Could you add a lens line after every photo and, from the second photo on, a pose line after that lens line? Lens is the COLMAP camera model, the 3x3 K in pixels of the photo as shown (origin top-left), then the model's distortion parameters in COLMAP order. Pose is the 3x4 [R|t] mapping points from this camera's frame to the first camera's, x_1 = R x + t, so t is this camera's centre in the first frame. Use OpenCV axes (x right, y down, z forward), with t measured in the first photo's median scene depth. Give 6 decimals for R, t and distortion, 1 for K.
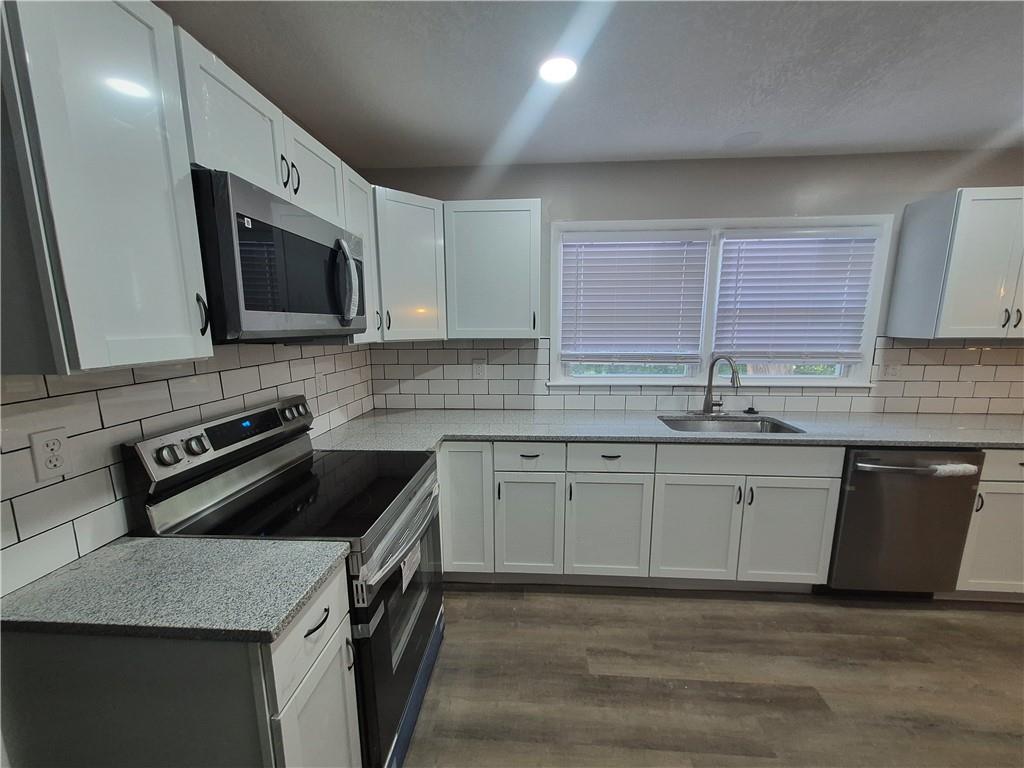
lens RADIAL K [[402.0, 0, 513.4], [0, 402.0, 389.9], [0, 0, 1]] dist [0.005359, -0.000019]
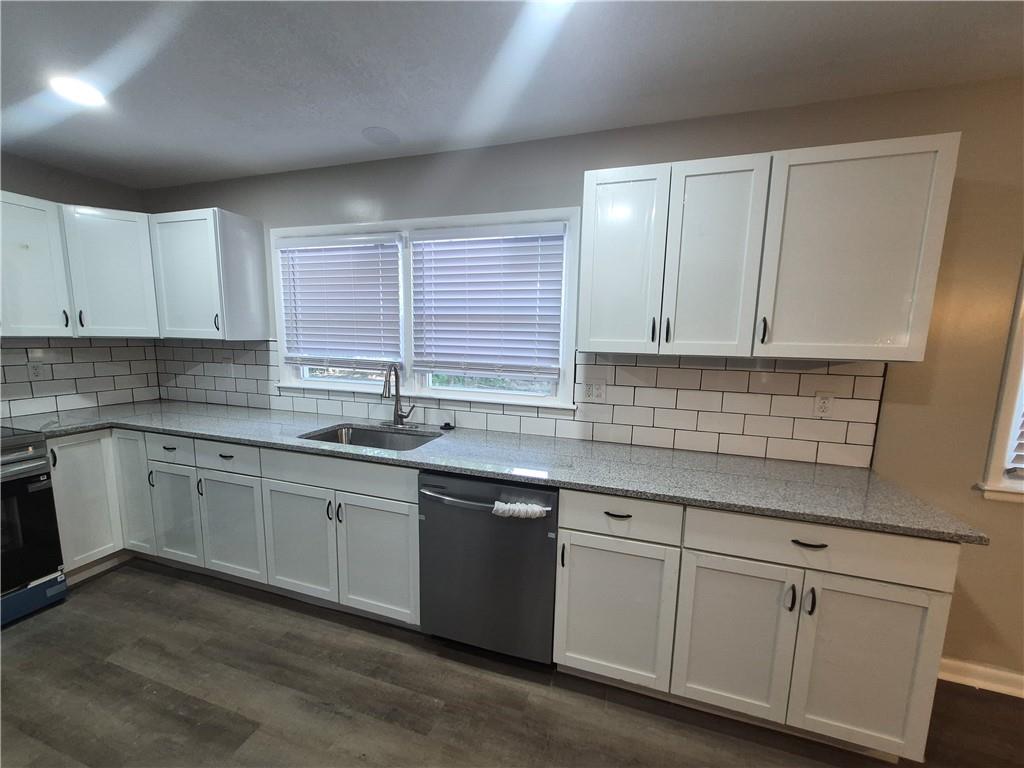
lens RADIAL K [[402.0, 0, 509.1], [0, 402.0, 389.7], [0, 0, 1]] dist [0.005359, -0.000019]
pose [[0.969325, 0.058422, -0.238739, 1.125905], [-0.064958, 0.997696, -0.019598, -0.026423], [0.237044, 0.034505, 0.970886, 0.172424]]
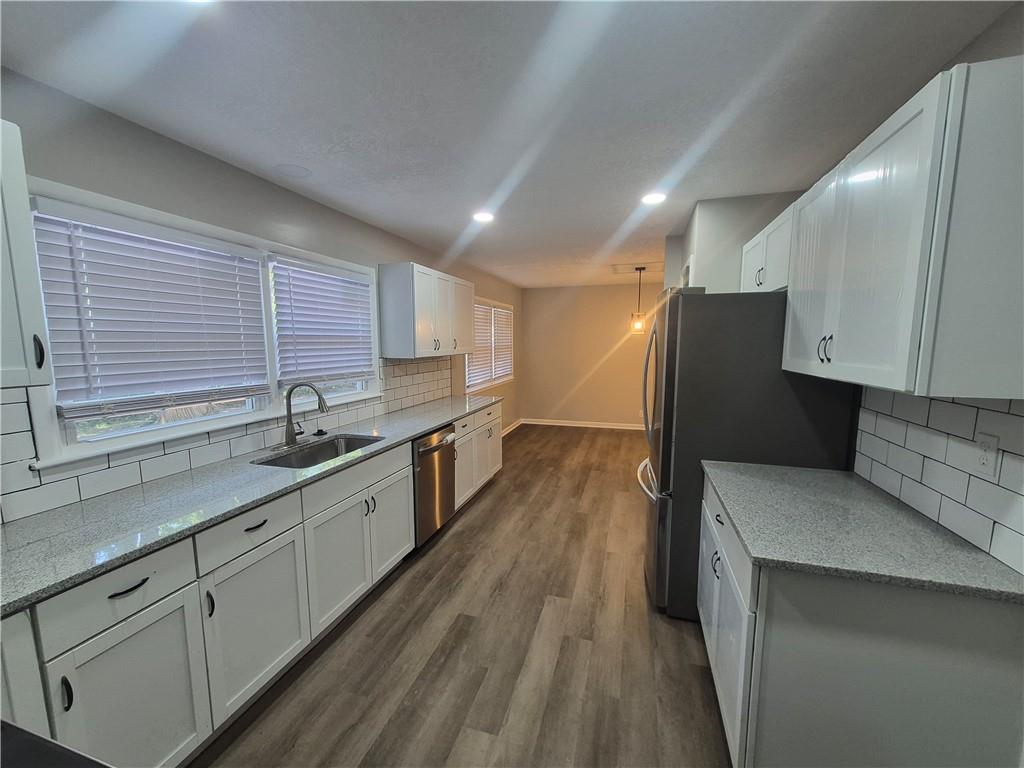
lens RADIAL K [[402.0, 0, 516.2], [0, 402.0, 389.9], [0, 0, 1]] dist [0.005359, -0.000019]
pose [[0.229452, -0.113477, 0.966682, -0.346280], [0.159880, 0.984084, 0.077570, -0.067386], [-0.960099, 0.136755, 0.243942, 0.291597]]
